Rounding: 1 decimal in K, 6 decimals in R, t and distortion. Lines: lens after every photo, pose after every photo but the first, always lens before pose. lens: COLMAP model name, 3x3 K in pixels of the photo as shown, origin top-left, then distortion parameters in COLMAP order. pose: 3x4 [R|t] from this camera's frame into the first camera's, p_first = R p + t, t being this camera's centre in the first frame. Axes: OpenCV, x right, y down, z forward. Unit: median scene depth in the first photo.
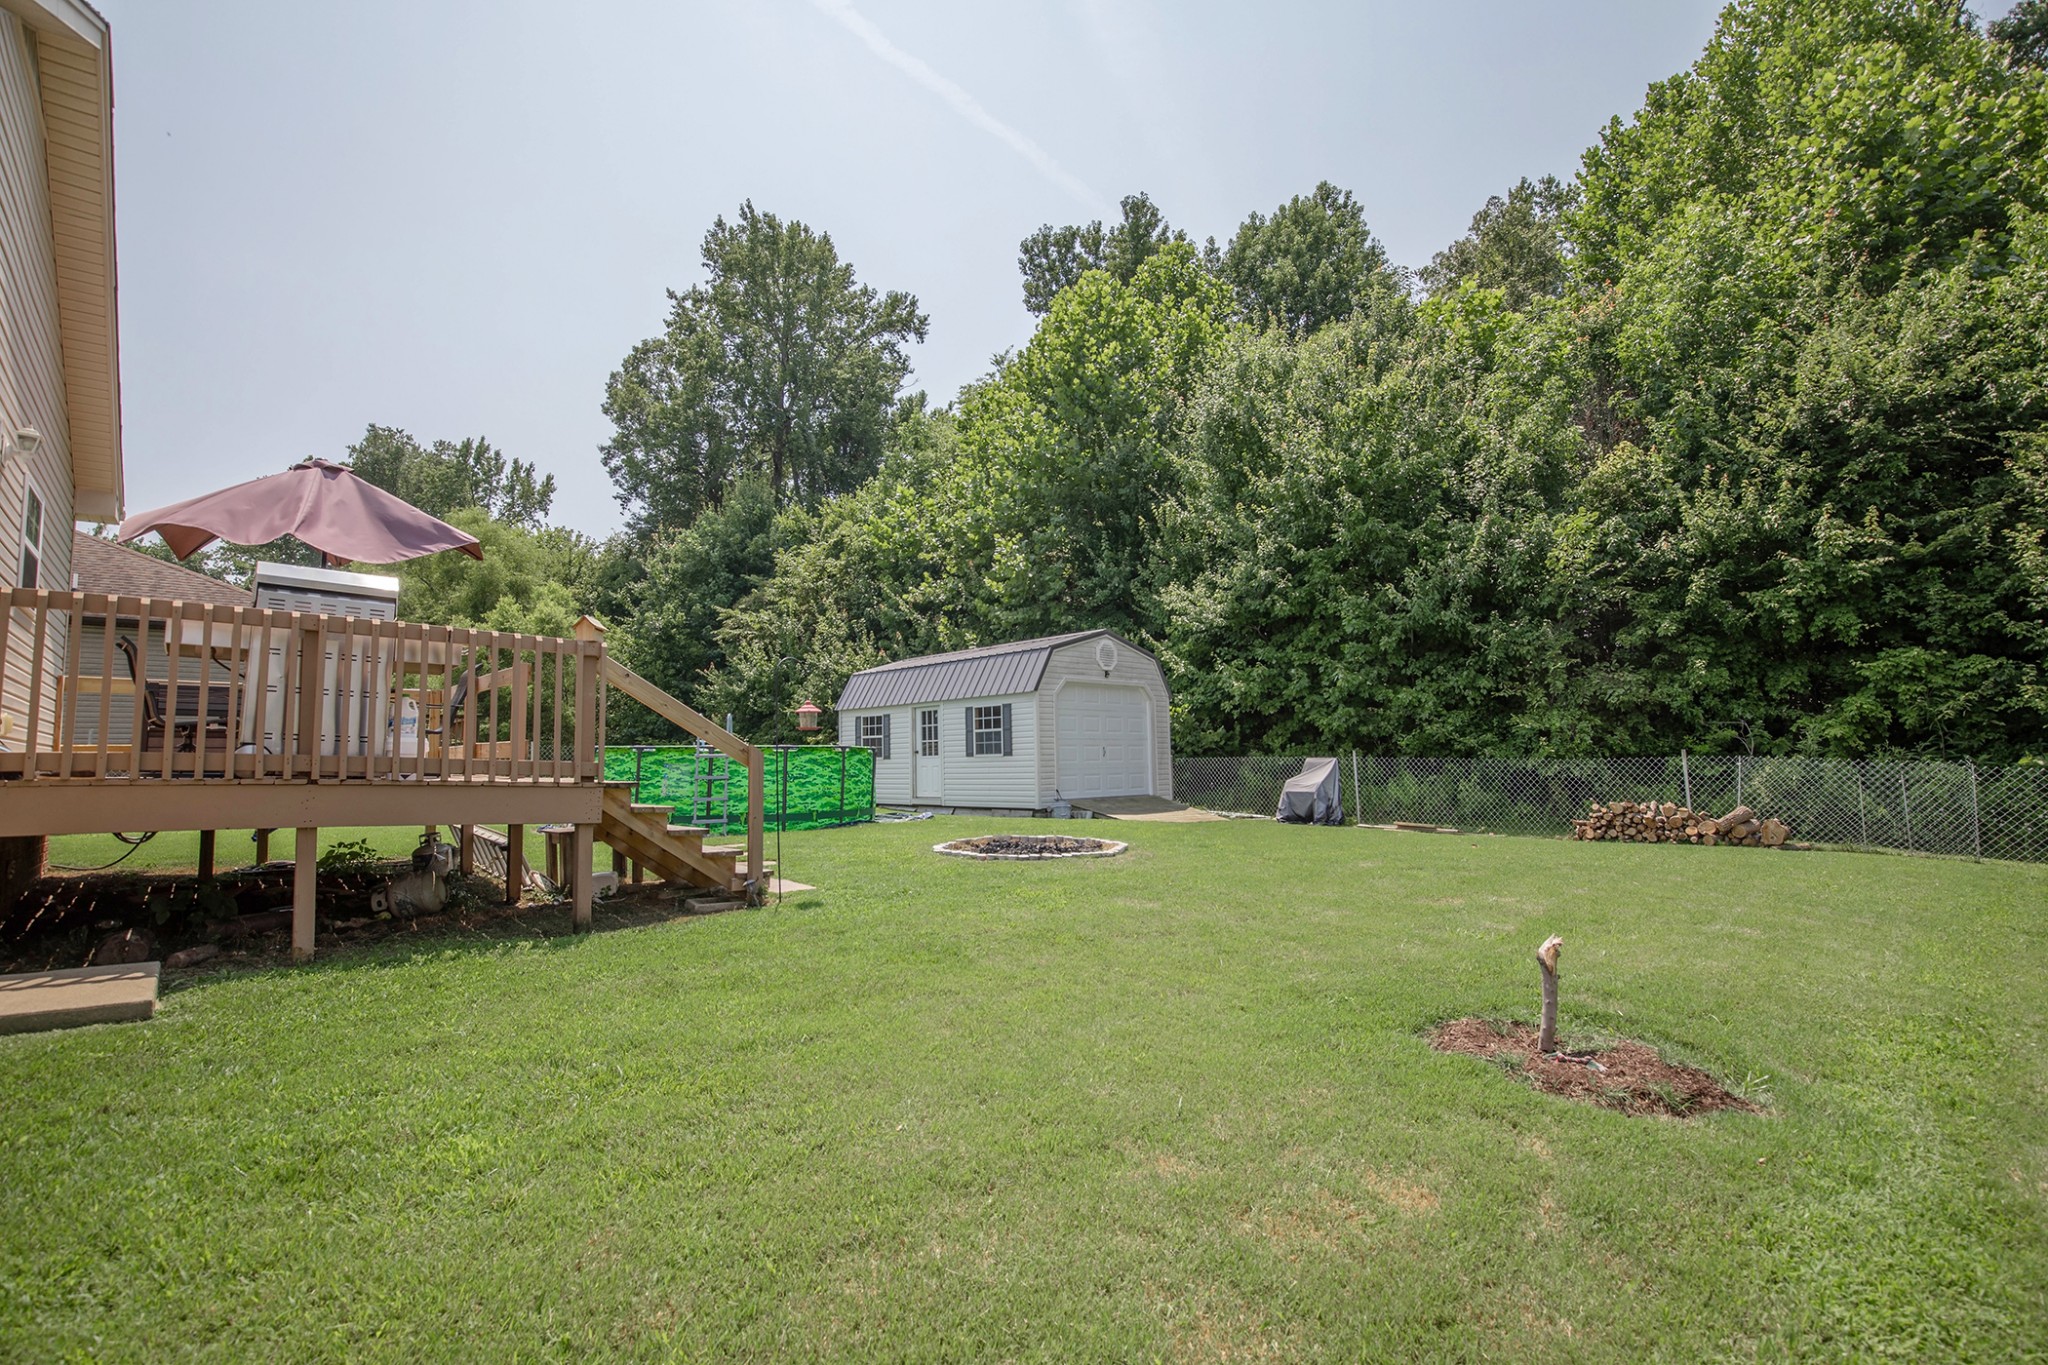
lens RADIAL K [[936.2, 0, 1024.5], [0, 936.2, 691.8], [0, 0, 1]] dist [-0.035597, 0.005734]
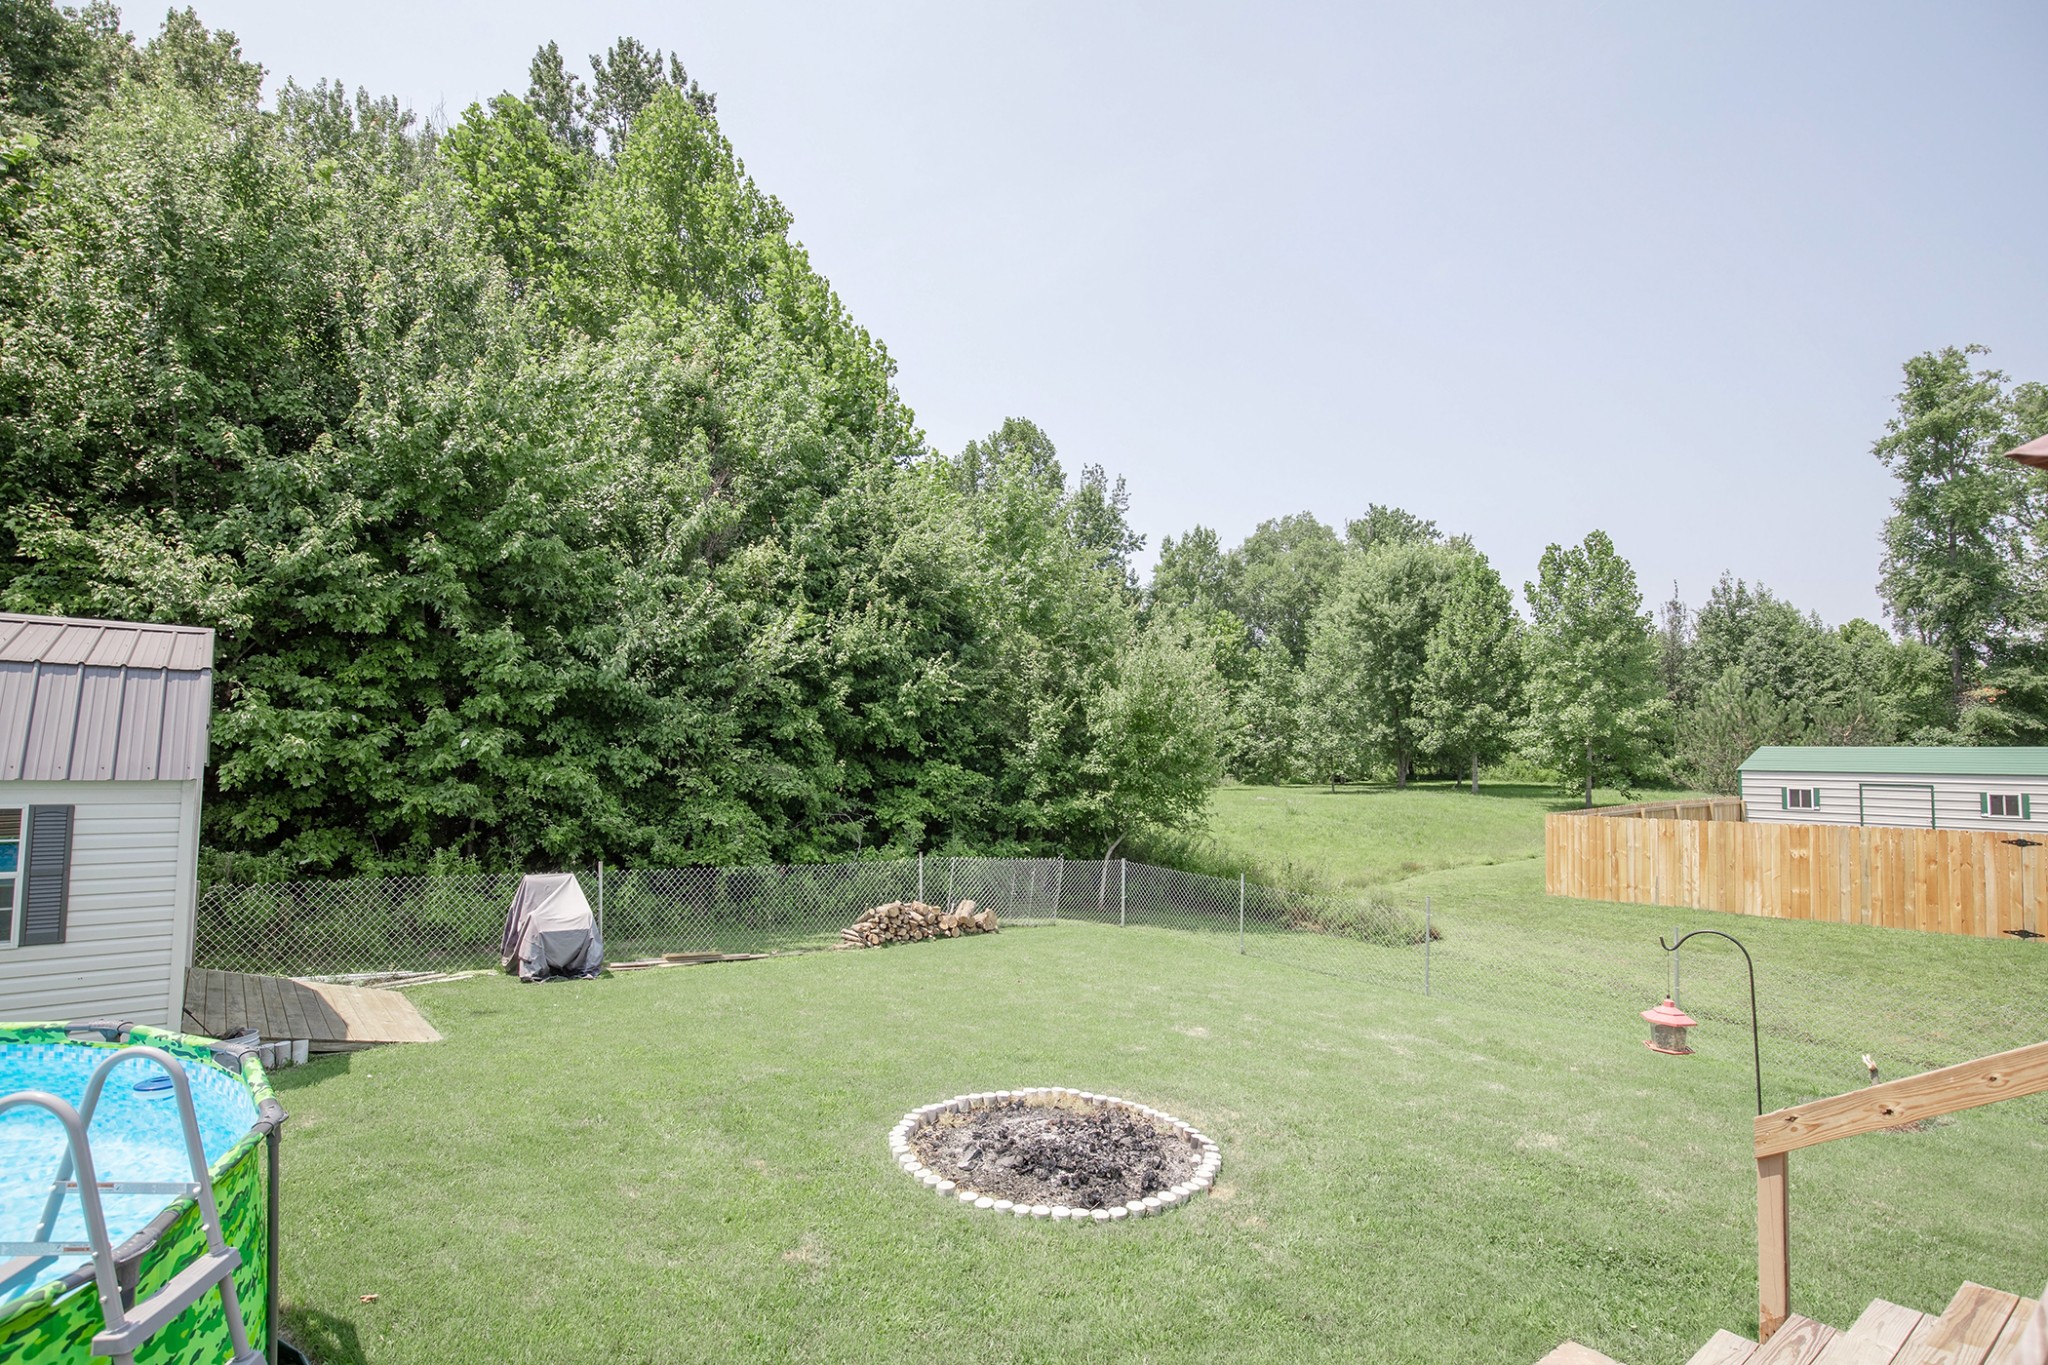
lens RADIAL K [[993.8, 0, 1025.9], [0, 993.8, 676.9], [0, 0, 1]] dist [-0.031427, -0.002187]
pose [[0.073697, 0.095348, 0.992712, -0.350379], [-0.100790, 0.991034, -0.087705, -0.040746], [-0.992174, -0.093592, 0.082647, 0.527613]]
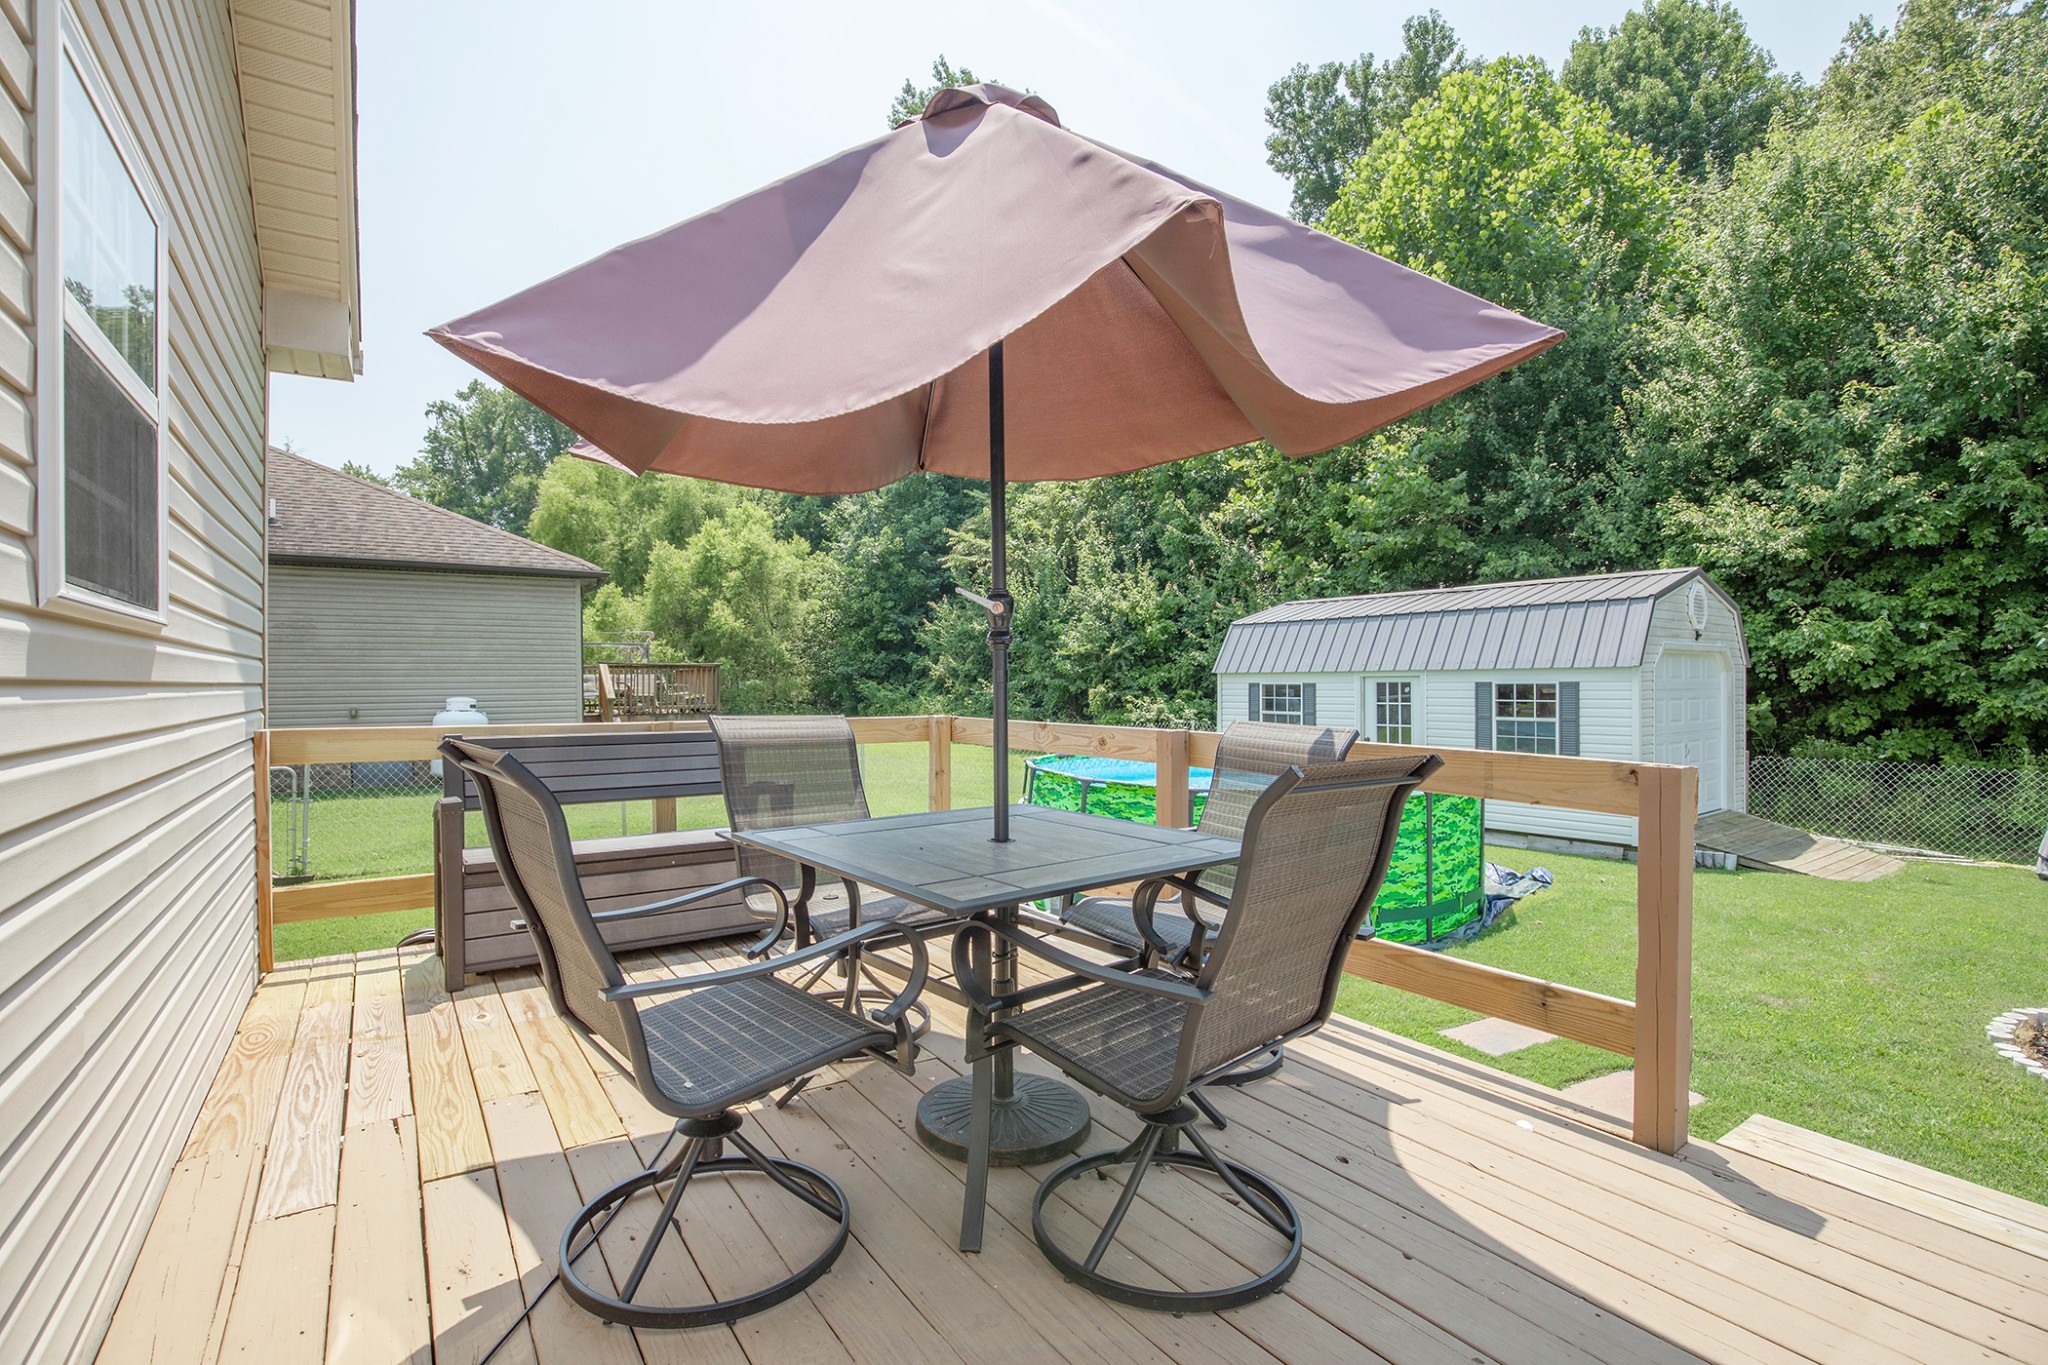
lens RADIAL K [[936.2, 0, 1031.5], [0, 936.2, 698.9], [0, 0, 1]] dist [-0.035597, 0.005734]
pose [[0.992508, 0.013807, -0.121400, -0.289914], [-0.002374, 0.995586, 0.093825, -0.032973], [0.122160, -0.092834, 0.988159, 0.275039]]
